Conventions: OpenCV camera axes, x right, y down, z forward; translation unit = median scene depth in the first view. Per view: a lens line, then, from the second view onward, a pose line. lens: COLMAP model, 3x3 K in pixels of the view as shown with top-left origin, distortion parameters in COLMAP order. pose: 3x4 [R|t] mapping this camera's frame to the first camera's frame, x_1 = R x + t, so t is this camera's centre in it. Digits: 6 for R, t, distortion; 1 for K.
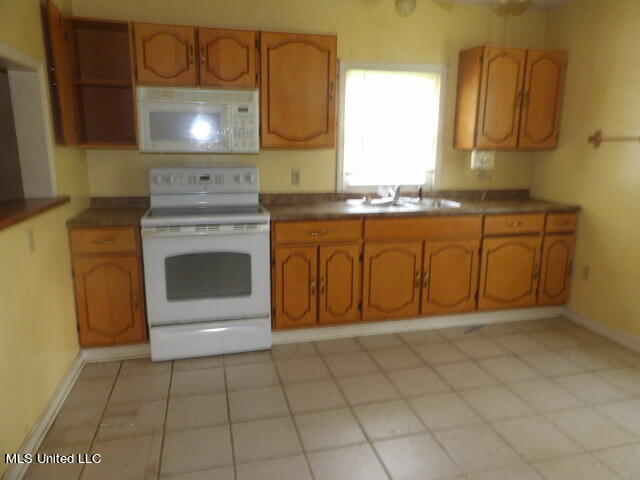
lens RADIAL K [[464.4, 0, 320.0], [0, 464.4, 240.9], [0, 0, 1]] dist [-0.005427, -0.000322]
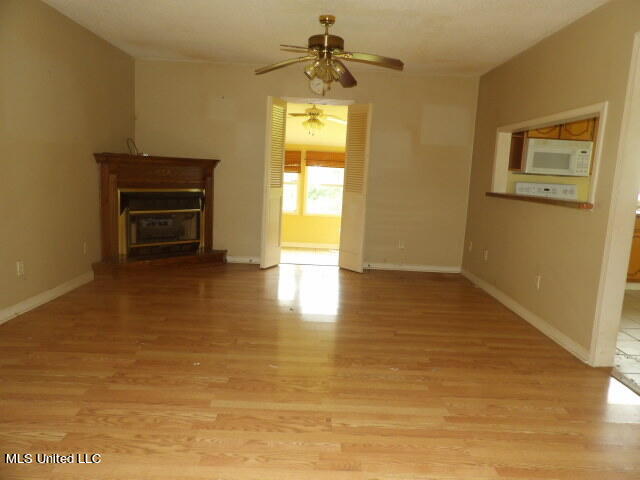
lens RADIAL K [[464.4, 0, 320.4], [0, 464.4, 239.4], [0, 0, 1]] dist [-0.005427, -0.000322]
pose [[0.971381, 0.072983, -0.226035, -0.719780], [-0.086726, 0.994902, -0.051467, 0.228067], [0.221126, 0.069598, 0.972759, -0.924780]]
